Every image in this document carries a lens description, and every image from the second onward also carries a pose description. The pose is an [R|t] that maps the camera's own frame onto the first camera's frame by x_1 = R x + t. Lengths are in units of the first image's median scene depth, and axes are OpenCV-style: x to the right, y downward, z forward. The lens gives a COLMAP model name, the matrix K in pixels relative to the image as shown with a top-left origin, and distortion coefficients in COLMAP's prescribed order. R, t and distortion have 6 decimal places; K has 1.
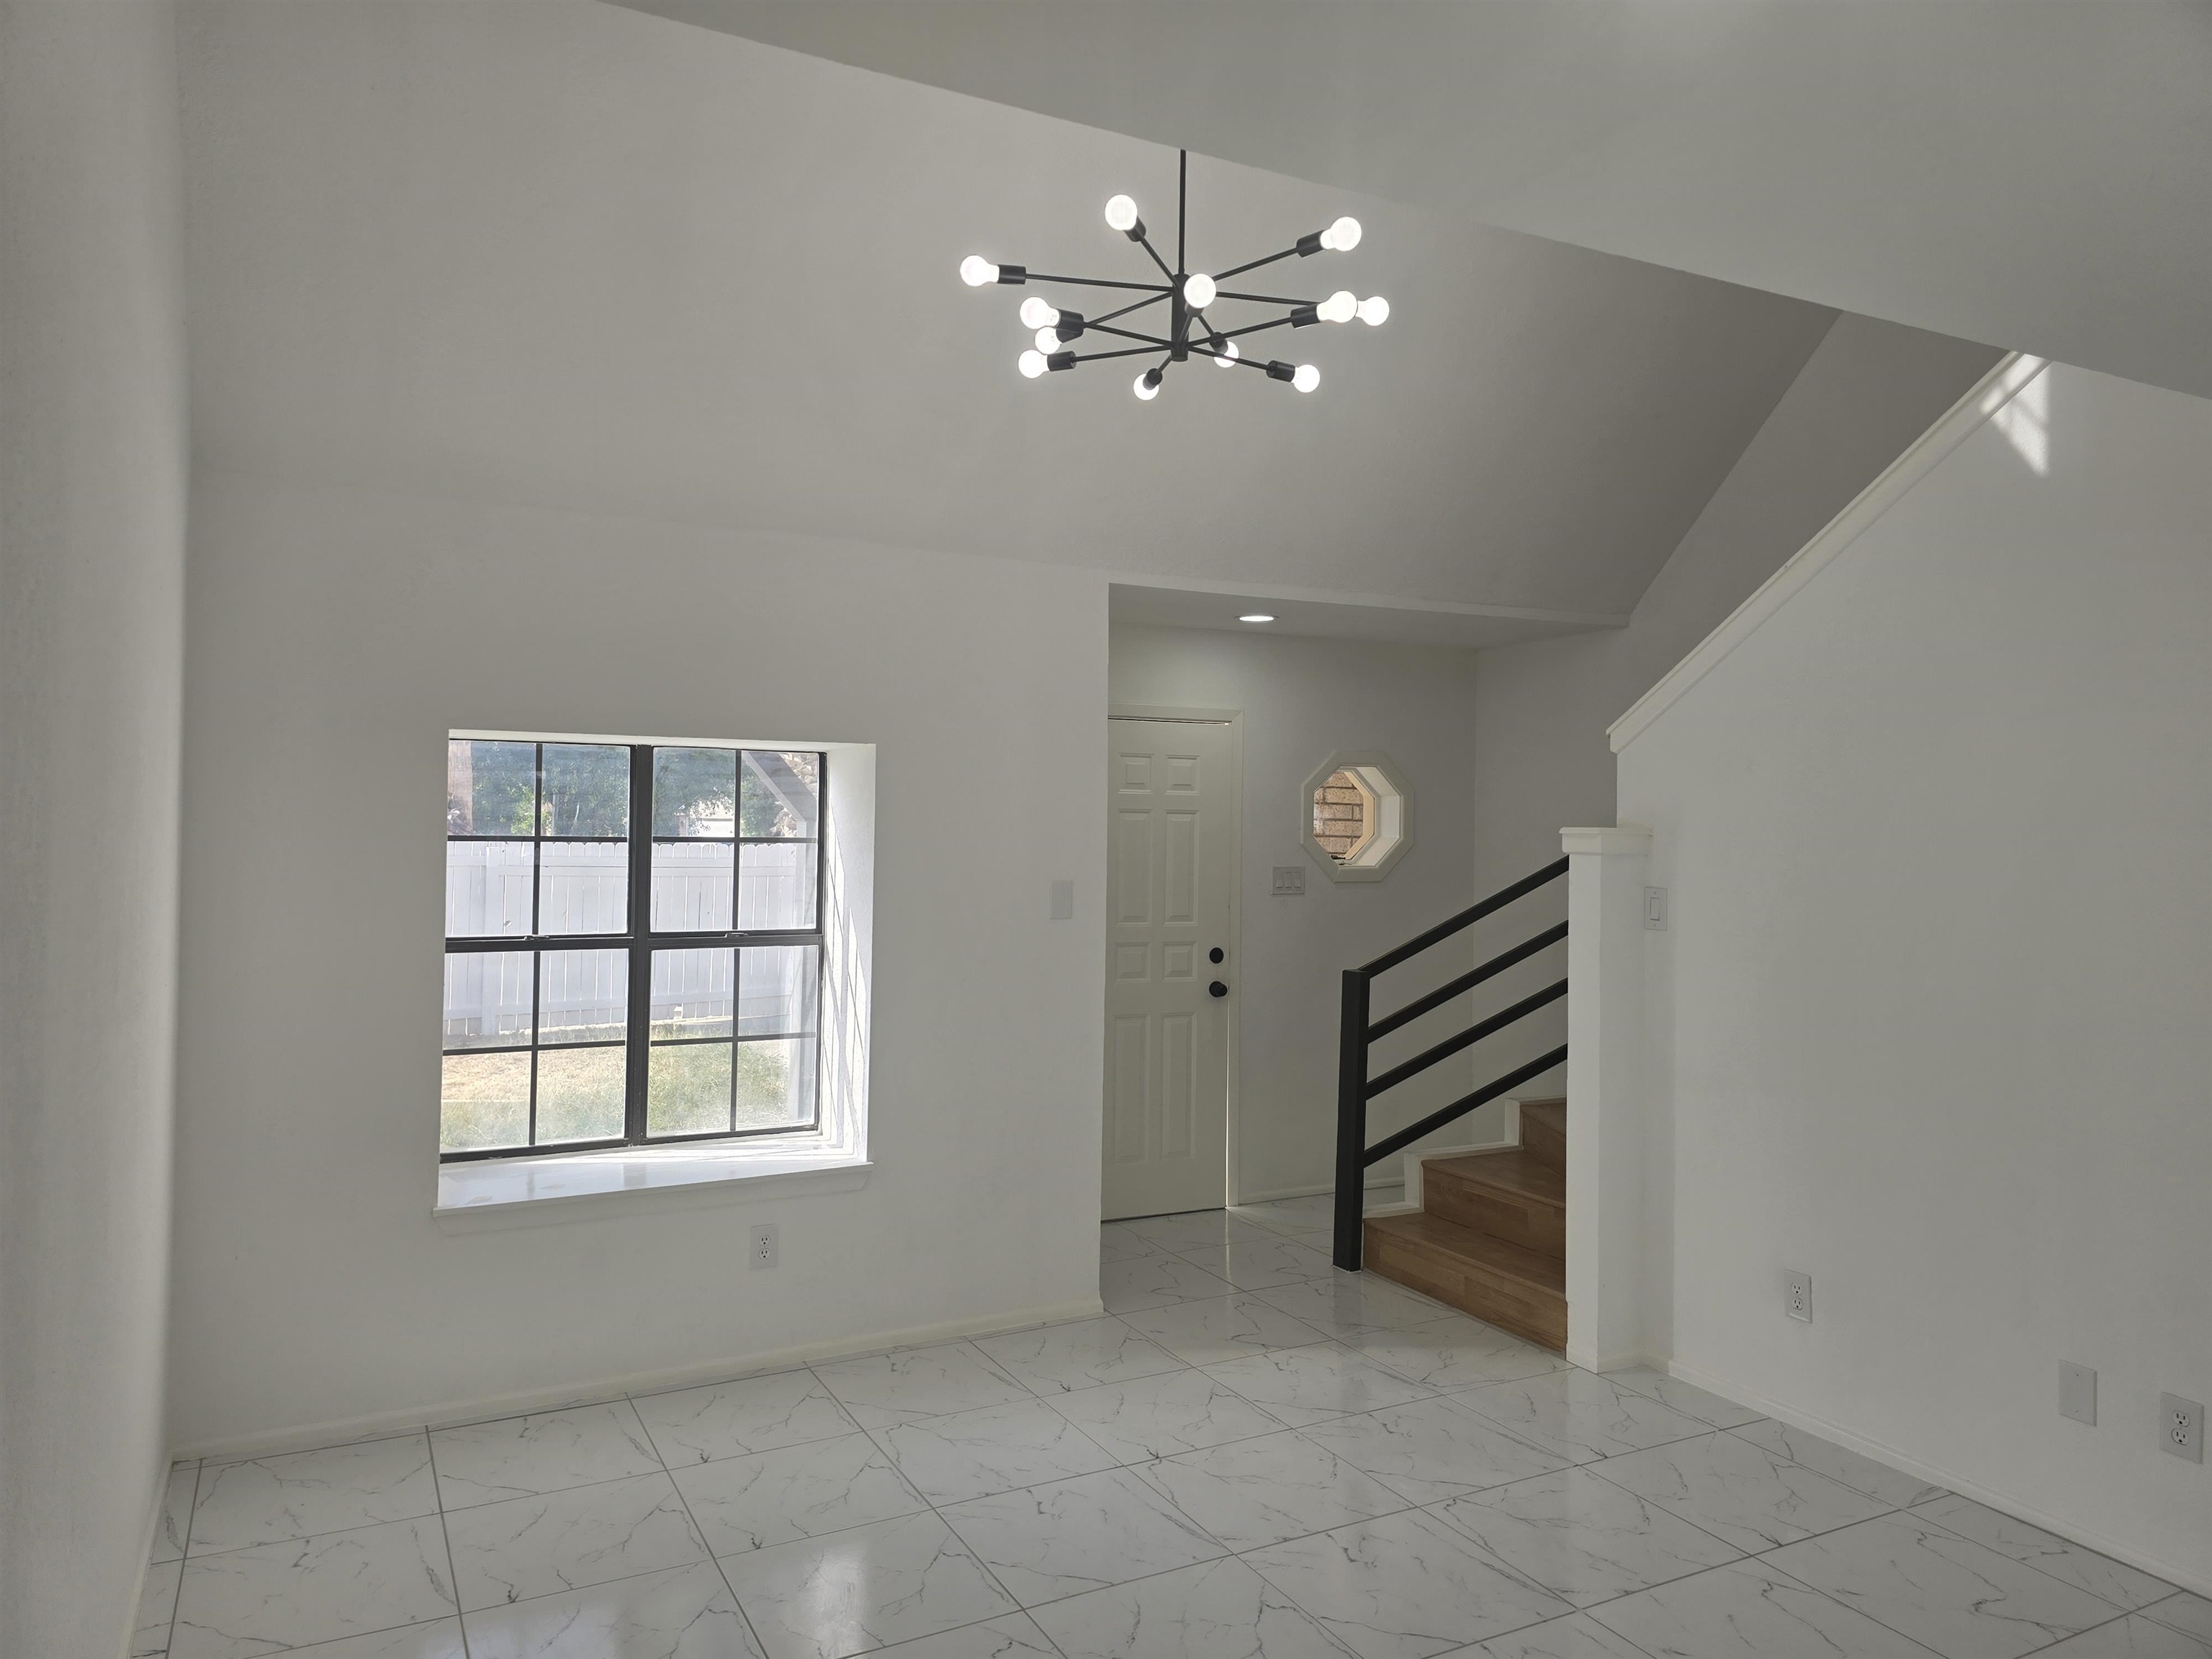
lens RADIAL K [[1492.5, 0, 1107.7], [0, 1492.5, 821.8], [0, 0, 1]] dist [0.052328, -0.041353]
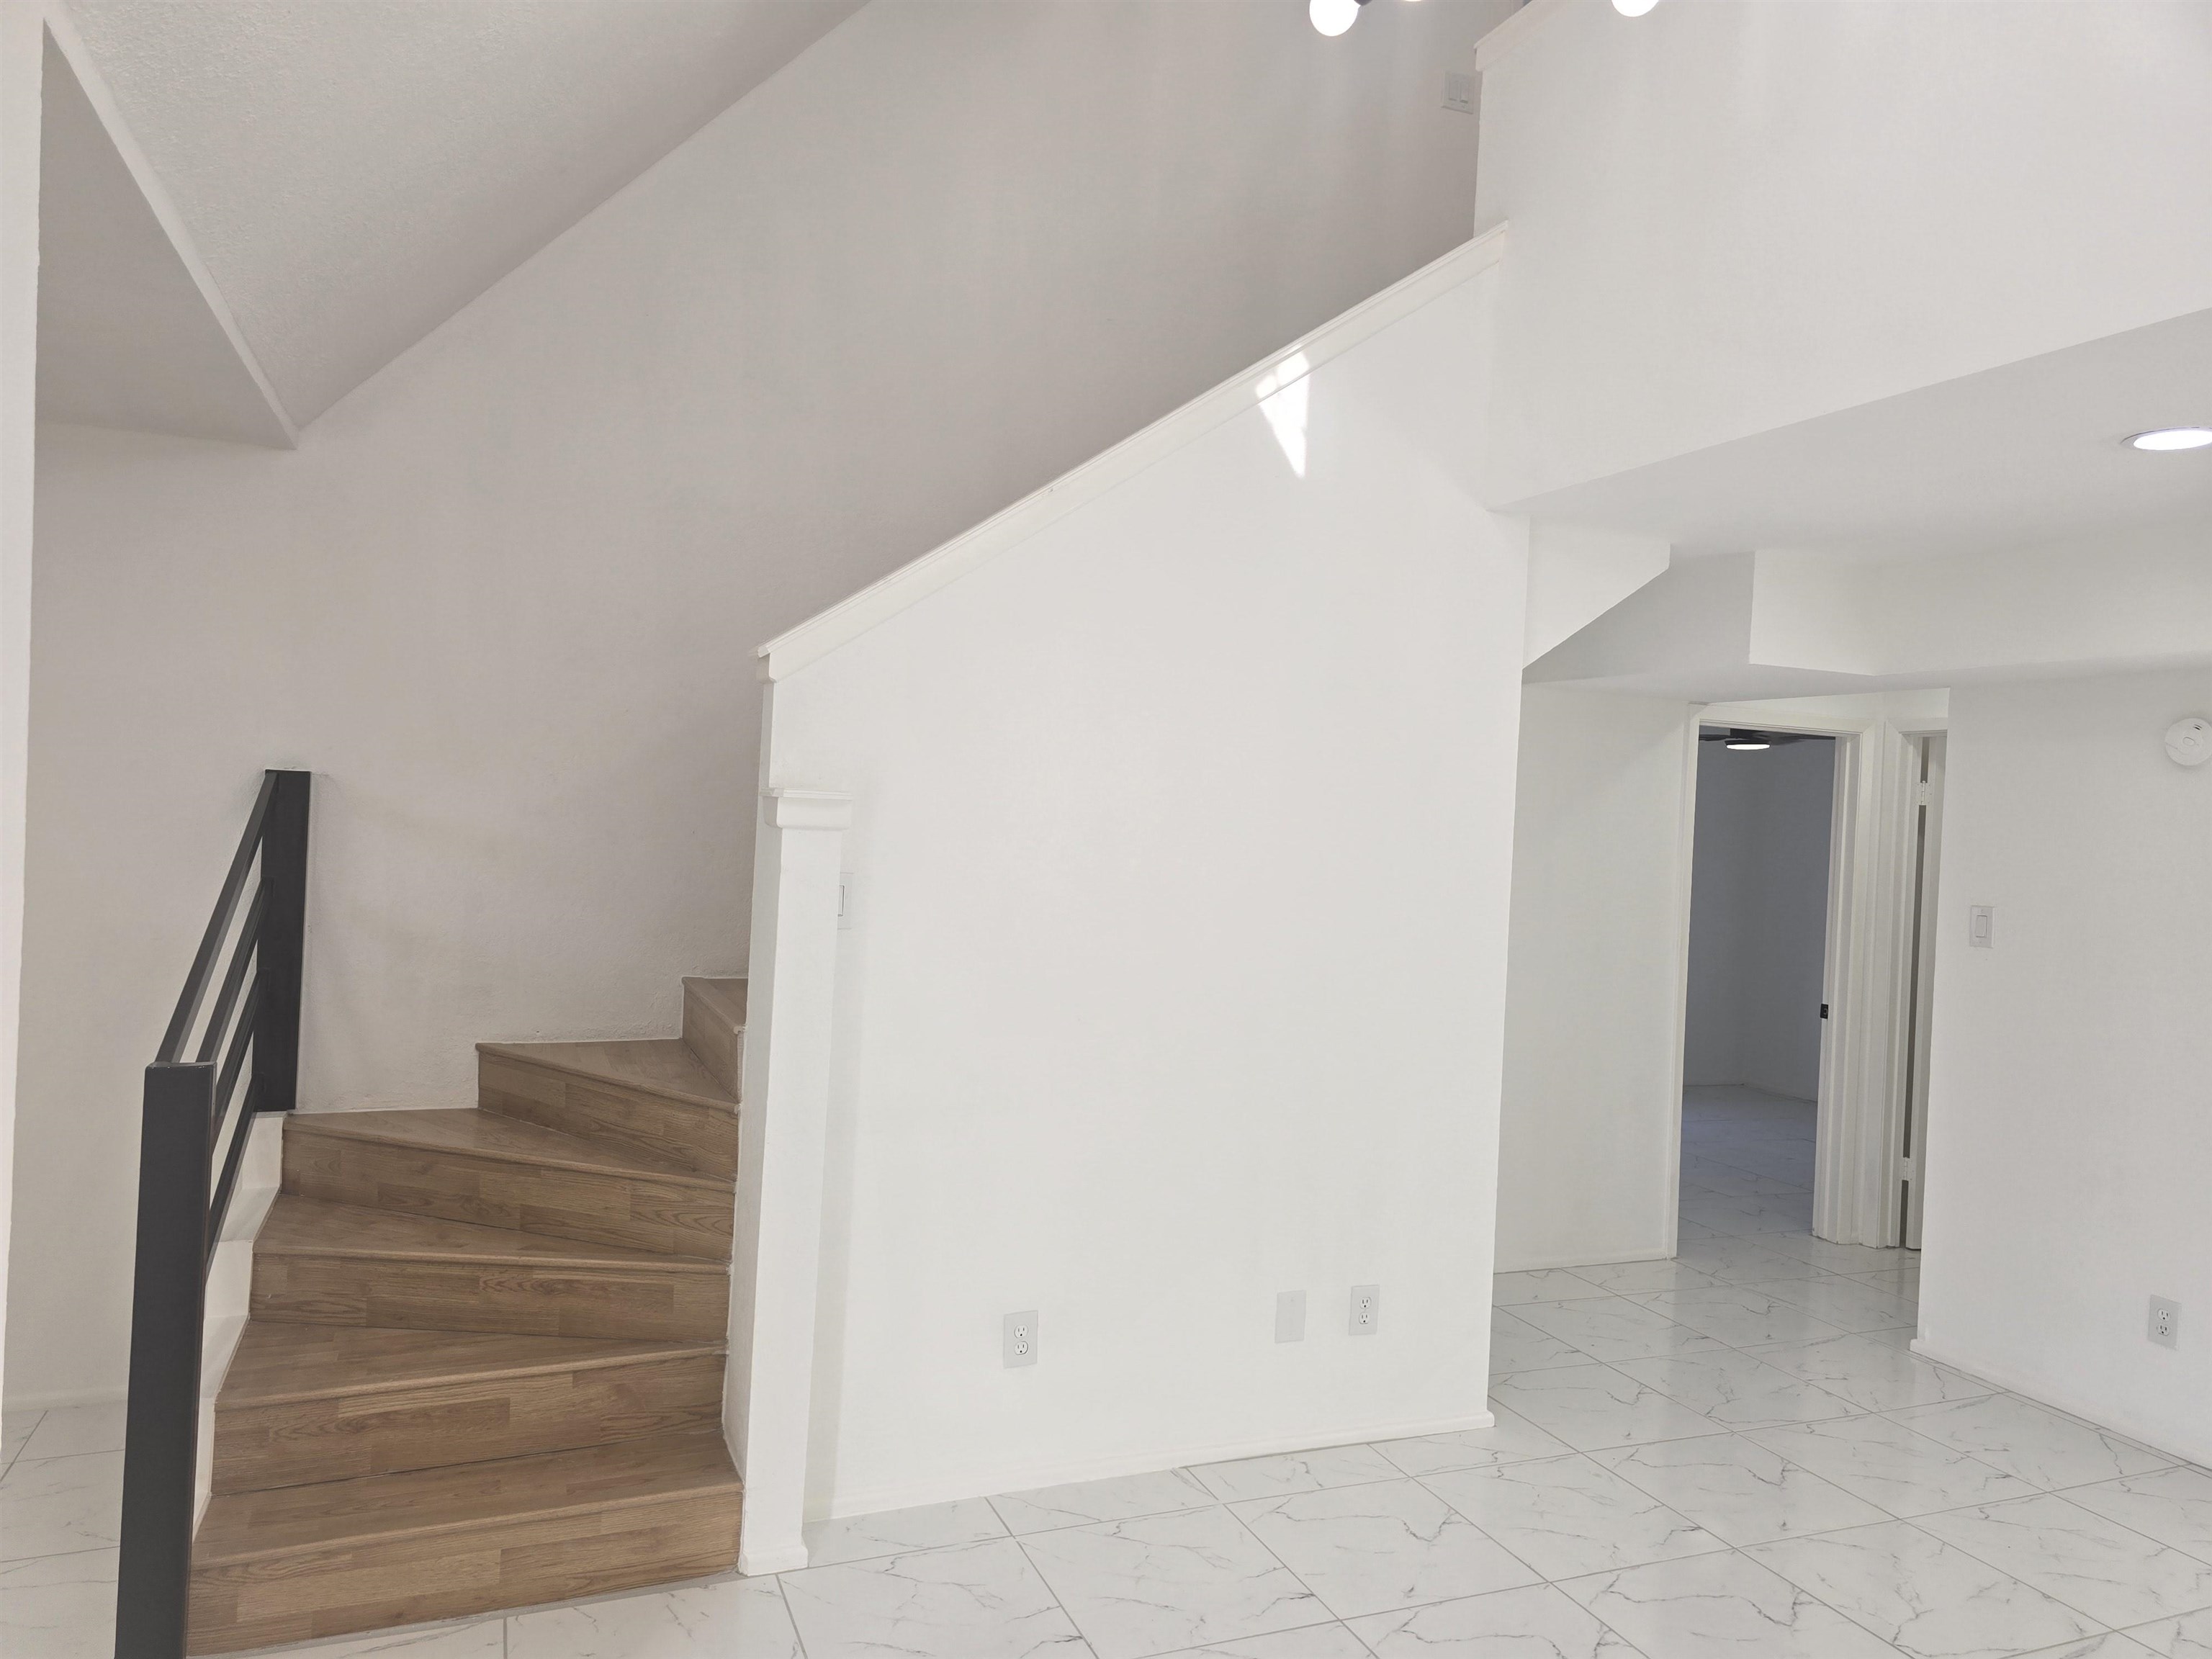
lens RADIAL K [[1492.5, 0, 1107.4], [0, 1492.5, 836.5], [0, 0, 1]] dist [0.052328, -0.041353]
pose [[0.090350, -0.020575, 0.995697, -0.340450], [-0.044091, 0.998724, 0.024638, 0.002946], [-0.994934, -0.046128, 0.089328, 0.780862]]
